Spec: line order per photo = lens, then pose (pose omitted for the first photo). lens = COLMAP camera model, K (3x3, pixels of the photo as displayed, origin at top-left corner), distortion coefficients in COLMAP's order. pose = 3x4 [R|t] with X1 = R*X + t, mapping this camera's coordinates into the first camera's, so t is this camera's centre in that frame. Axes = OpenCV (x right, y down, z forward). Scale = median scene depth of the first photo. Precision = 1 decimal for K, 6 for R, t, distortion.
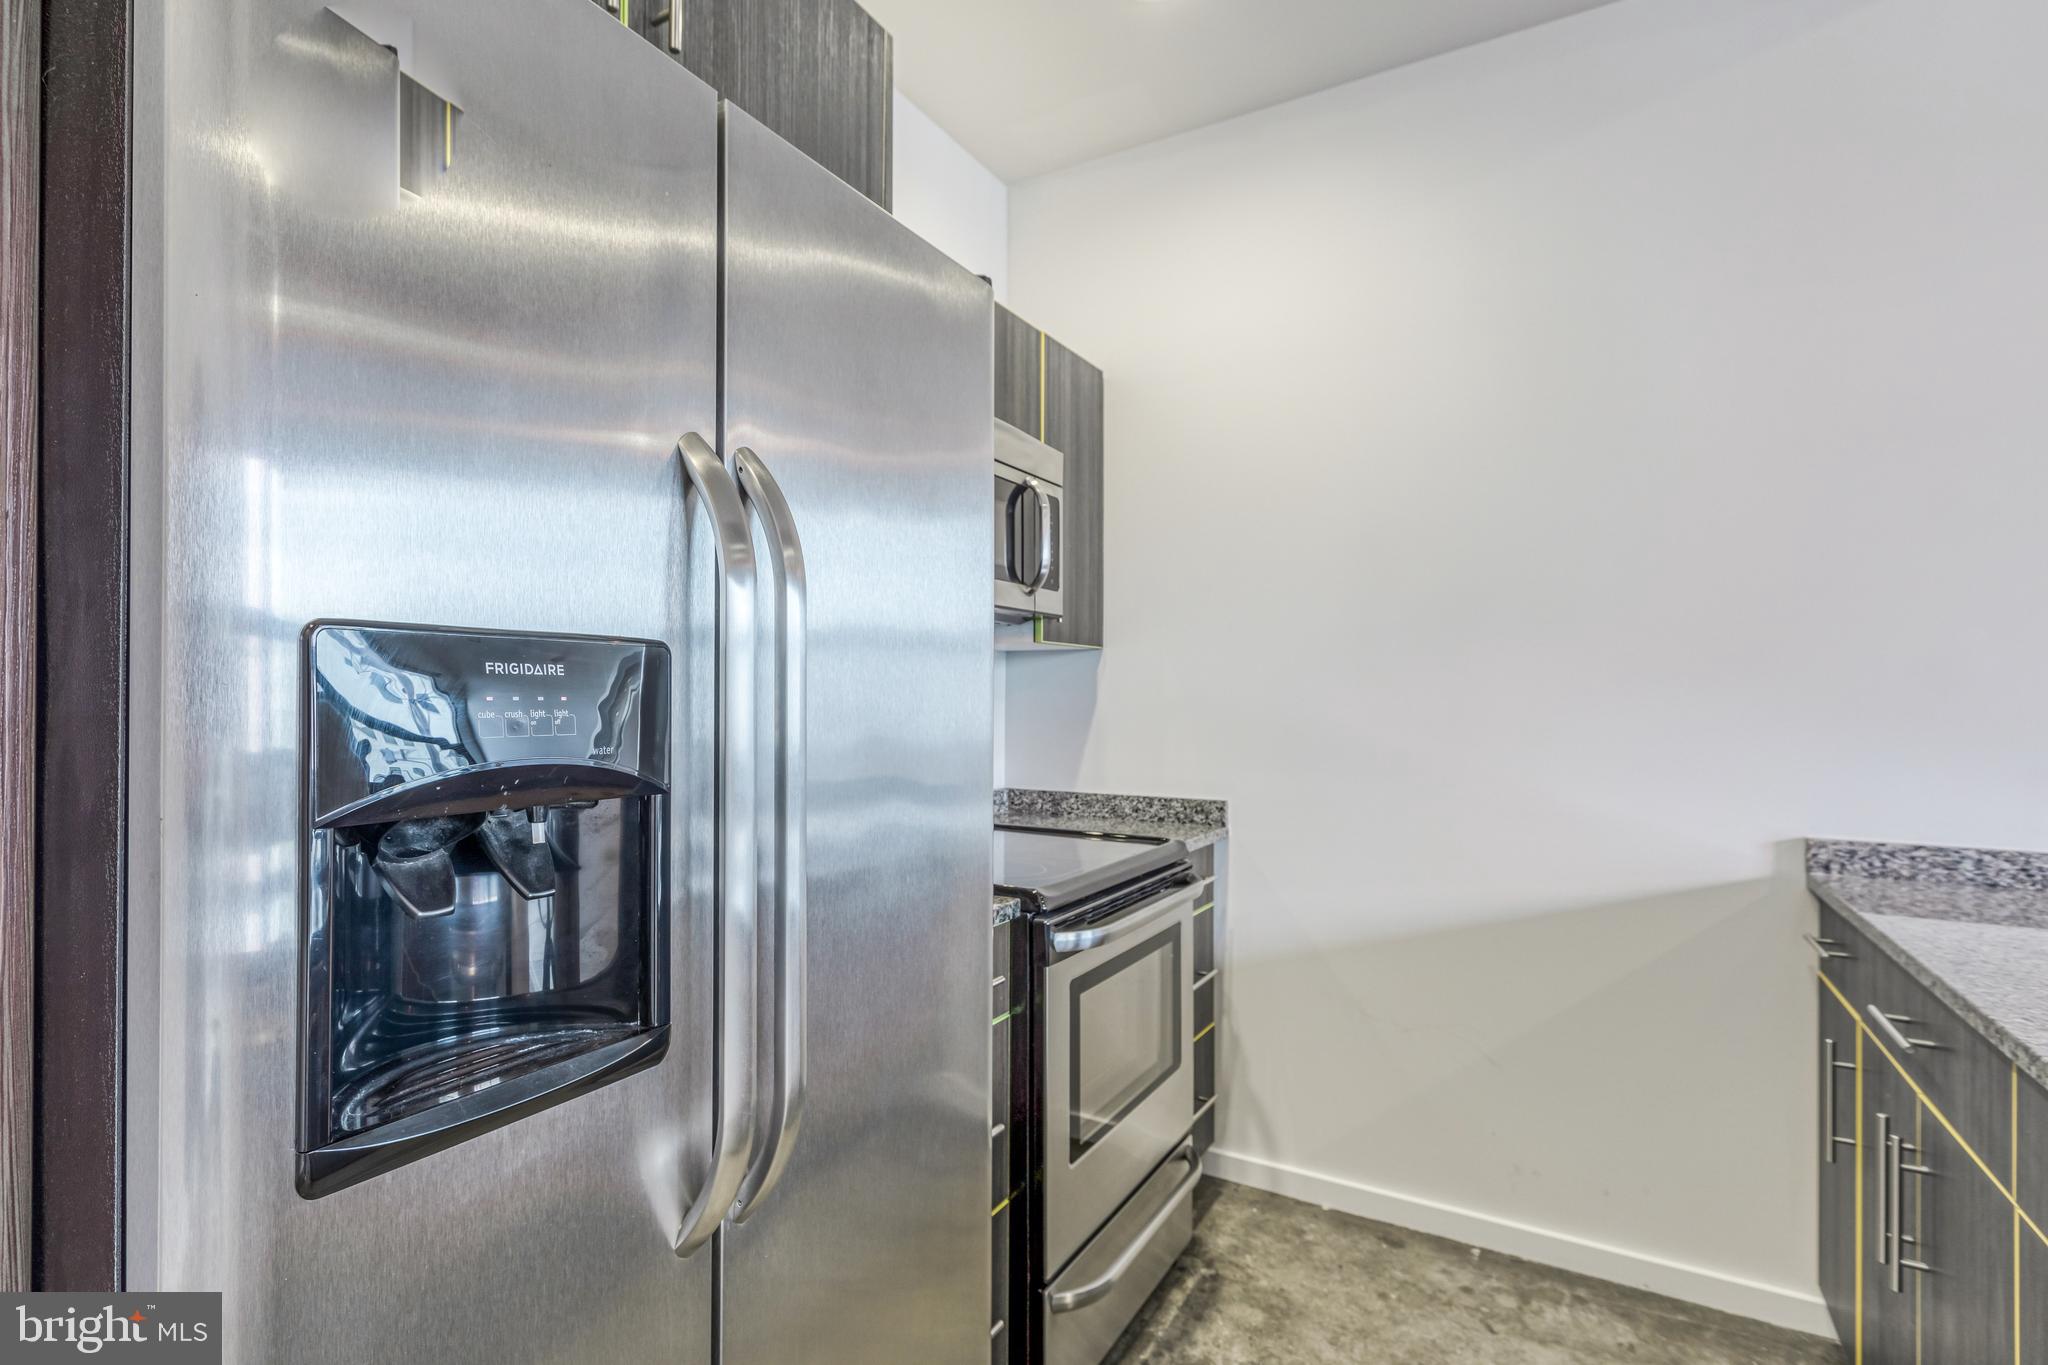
lens RADIAL K [[1010.2, 0, 1022.4], [0, 1010.2, 680.4], [0, 0, 1]] dist [-0.004272, -0.000492]
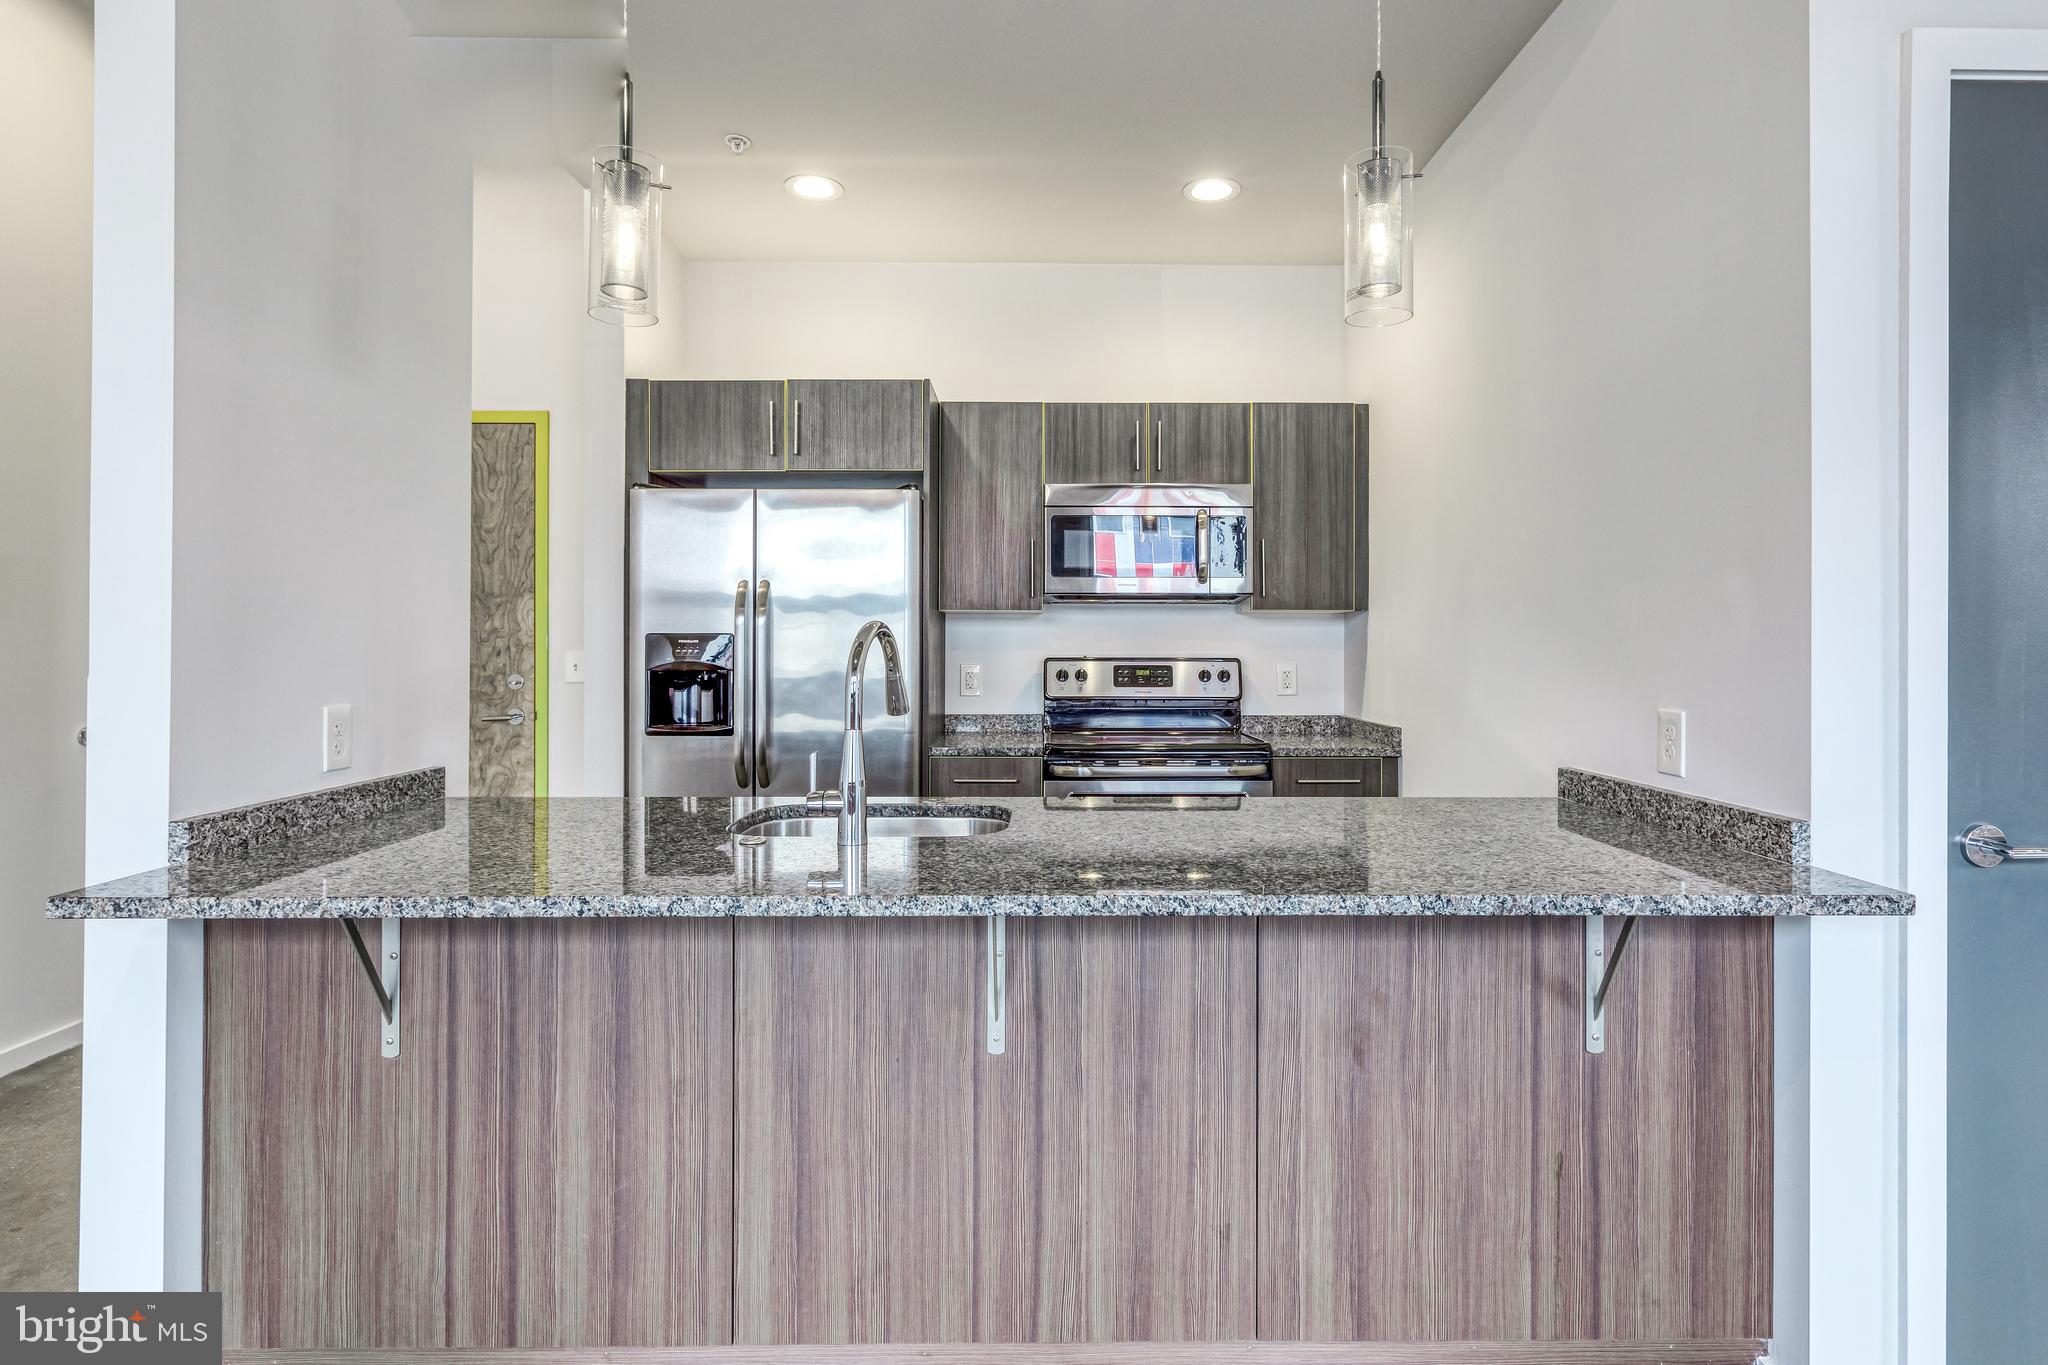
lens RADIAL K [[925.9, 0, 1026.1], [0, 925.9, 671.0], [0, 0, 1]] dist [0.000092, 0.000838]
pose [[0.581625, 0.026092, -0.813038, 1.354791], [-0.003423, 0.999555, 0.029629, 0.019003], [0.813450, -0.014450, 0.581456, -0.114968]]
